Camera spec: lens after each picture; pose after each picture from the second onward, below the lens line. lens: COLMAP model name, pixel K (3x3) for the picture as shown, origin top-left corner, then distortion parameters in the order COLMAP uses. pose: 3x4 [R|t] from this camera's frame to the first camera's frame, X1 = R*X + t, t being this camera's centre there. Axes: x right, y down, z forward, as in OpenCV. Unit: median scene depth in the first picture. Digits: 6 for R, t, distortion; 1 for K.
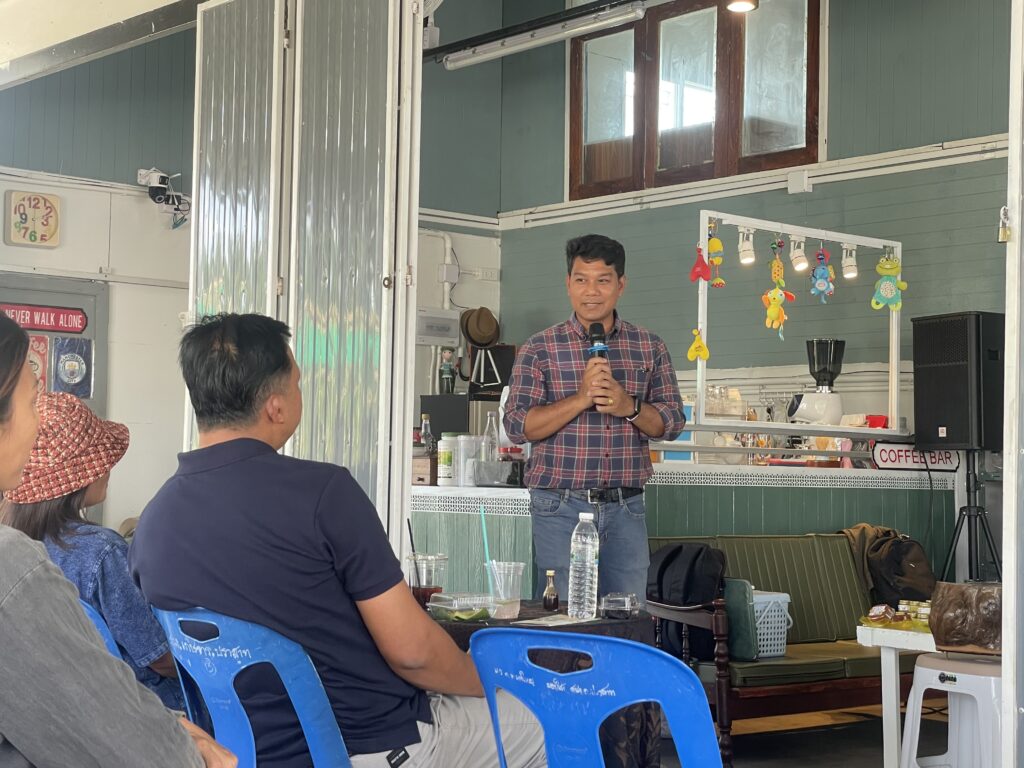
lens RADIAL K [[1699.4, 0, 512.0], [0, 1699.4, 384.0], [0, 0, 1]] dist [0.038697, 0.083917]
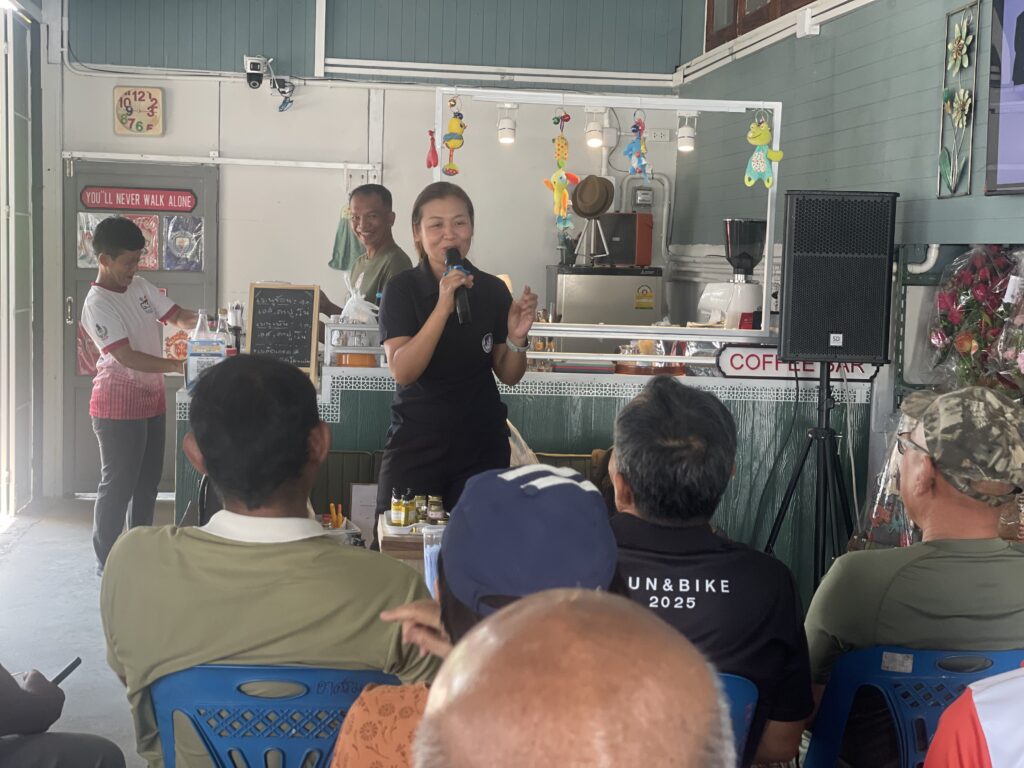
lens RADIAL K [[1563.4, 0, 512.0], [0, 1563.4, 384.0], [0, 0, 1]] dist [0.107014, 0.067776]
pose [[0.822906, 0.055607, -0.565450, 0.521254], [0.012555, 0.993177, 0.115941, -0.035530], [0.568039, -0.102507, 0.816593, 0.272708]]
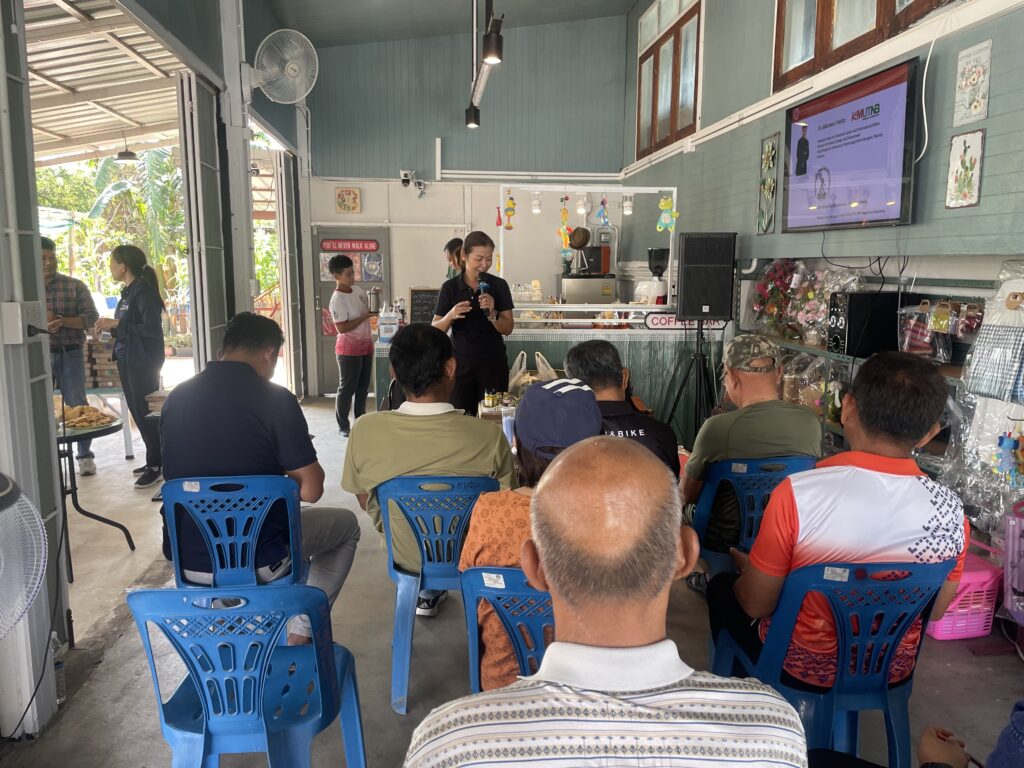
lens RADIAL K [[793.7, 0, 522.9], [0, 793.7, 386.9], [0, 0, 1]] dist [0.073742, -0.007103]
pose [[0.813034, 0.074687, -0.577406, 0.522542], [0.037178, 0.983054, 0.179506, -0.036480], [0.581028, -0.167412, 0.796480, 0.265483]]
